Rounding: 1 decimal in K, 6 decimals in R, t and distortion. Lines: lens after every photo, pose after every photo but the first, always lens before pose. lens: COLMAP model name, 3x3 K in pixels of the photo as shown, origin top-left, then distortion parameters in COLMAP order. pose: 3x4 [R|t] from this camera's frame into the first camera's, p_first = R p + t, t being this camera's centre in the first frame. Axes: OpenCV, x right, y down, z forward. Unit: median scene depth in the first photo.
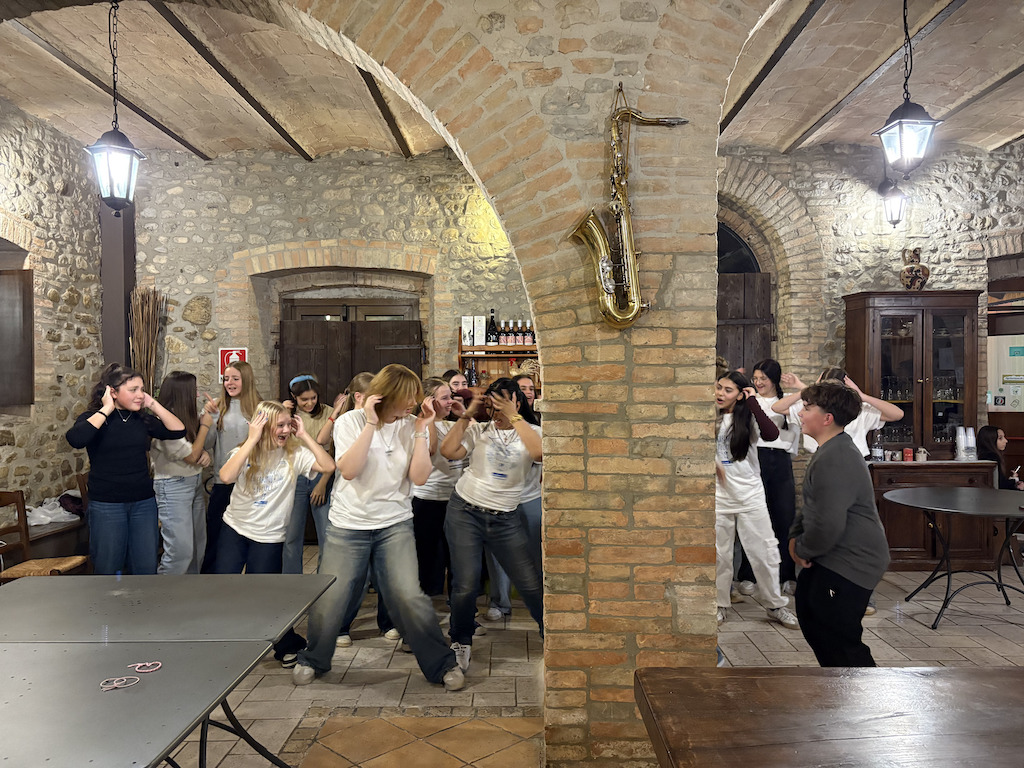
lens RADIAL K [[774.0, 0, 505.1], [0, 774.0, 393.9], [0, 0, 1]] dist [0.055225, -0.060021]
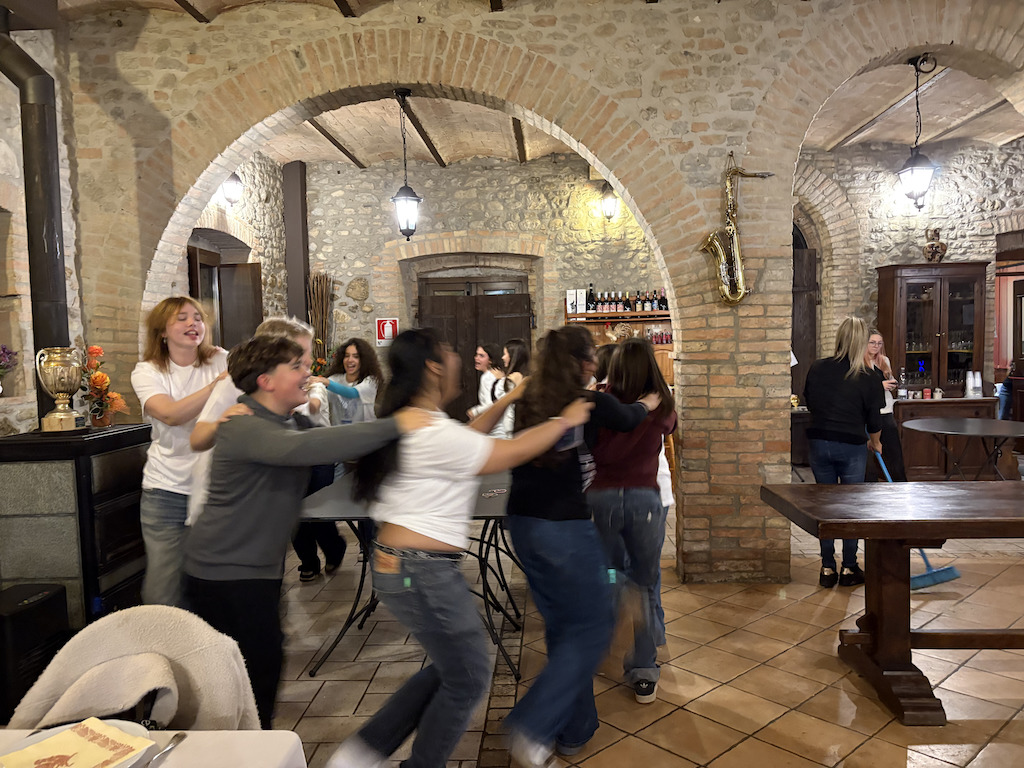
lens RADIAL K [[774.0, 0, 505.8], [0, 774.0, 394.7], [0, 0, 1]] dist [0.055225, -0.060021]
pose [[0.999233, -0.012535, -0.037100, -0.118115], [0.014419, 0.998597, 0.050948, 0.004567], [0.036409, -0.051444, 0.998012, -0.286612]]
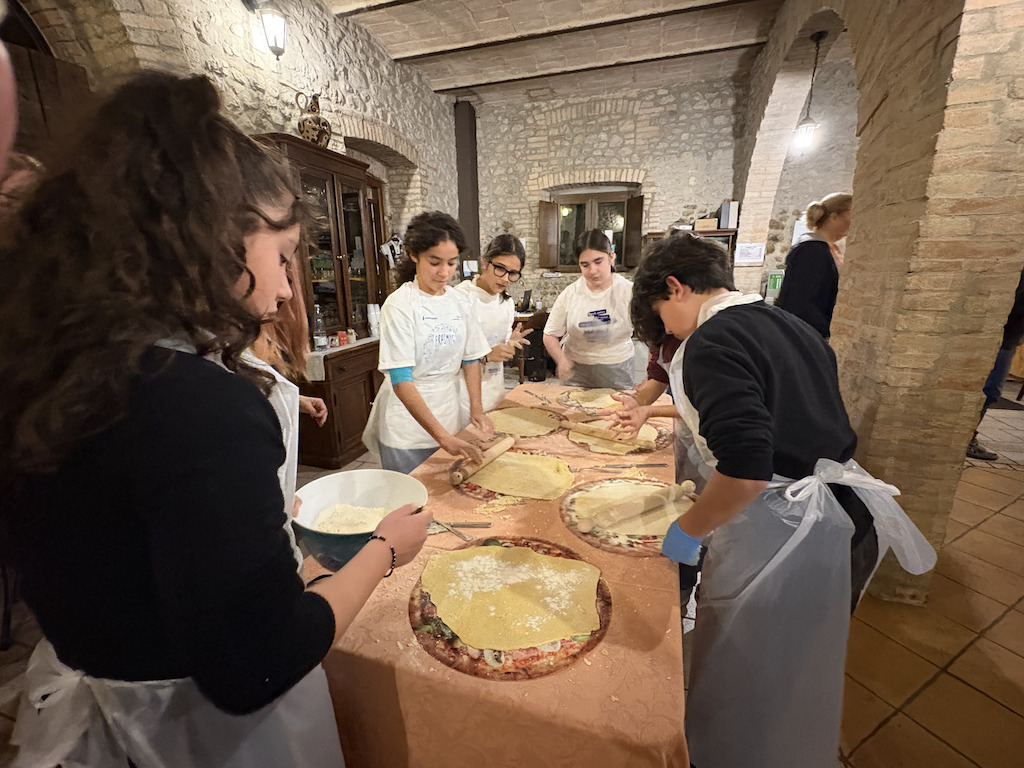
lens RADIAL K [[443.8, 0, 511.4], [0, 443.8, 384.8], [0, 0, 1]] dist [-0.002312, 0.002055]
pose [[0.282486, -0.240376, 0.928666, 0.063982], [0.023392, 0.969534, 0.243839, 0.006867], [-0.958986, -0.047158, 0.279502, 0.658747]]
